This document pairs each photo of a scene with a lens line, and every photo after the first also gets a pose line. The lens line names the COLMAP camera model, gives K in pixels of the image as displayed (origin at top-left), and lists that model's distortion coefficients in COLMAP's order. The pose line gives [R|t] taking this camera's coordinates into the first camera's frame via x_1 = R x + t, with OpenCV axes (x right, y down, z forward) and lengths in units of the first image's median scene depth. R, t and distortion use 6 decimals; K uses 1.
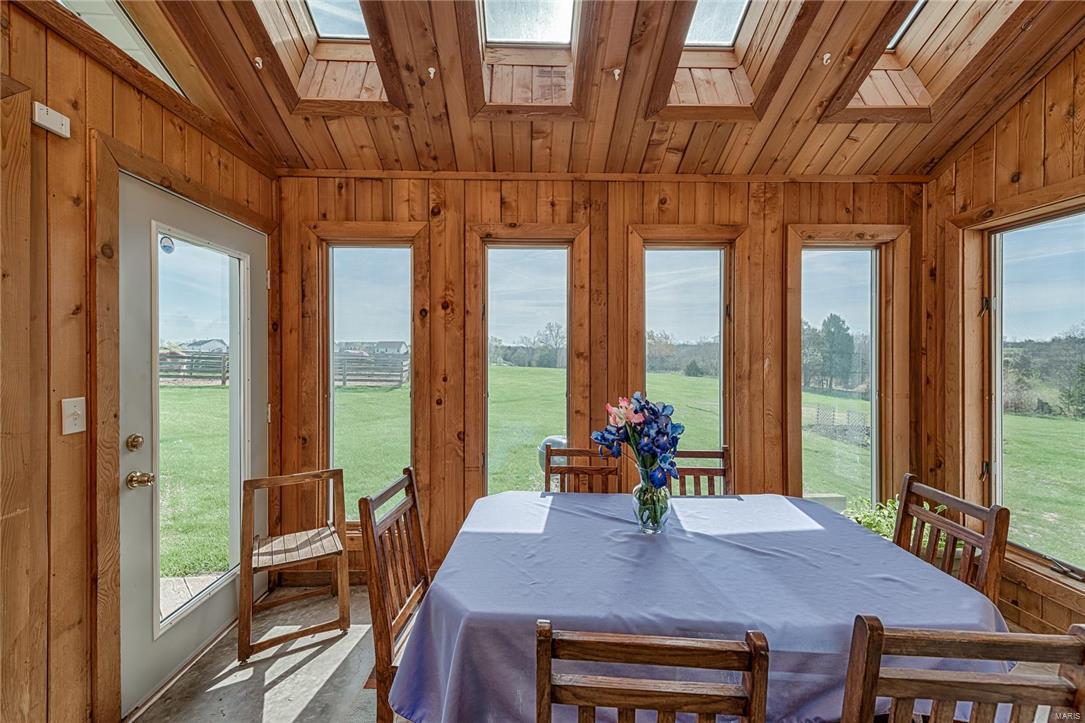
lens RADIAL K [[427.6, 0, 543.9], [0, 427.6, 356.1], [0, 0, 1]] dist [-0.001427, -0.000125]
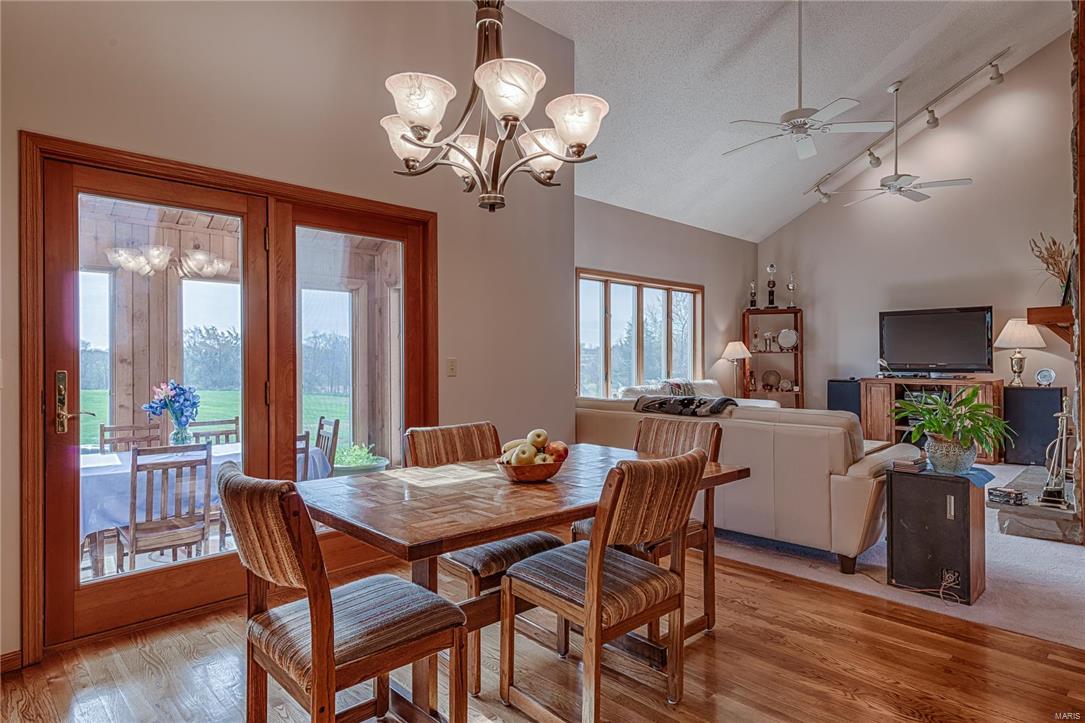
lens RADIAL K [[605.9, 0, 545.0], [0, 605.9, 360.5], [0, 0, 1]] dist [-0.000030, -0.000924]
pose [[0.735651, -0.005417, 0.677339, -0.212870], [0.008987, 0.999958, -0.001763, 0.010894], [-0.677301, 0.007385, 0.735669, -1.162908]]
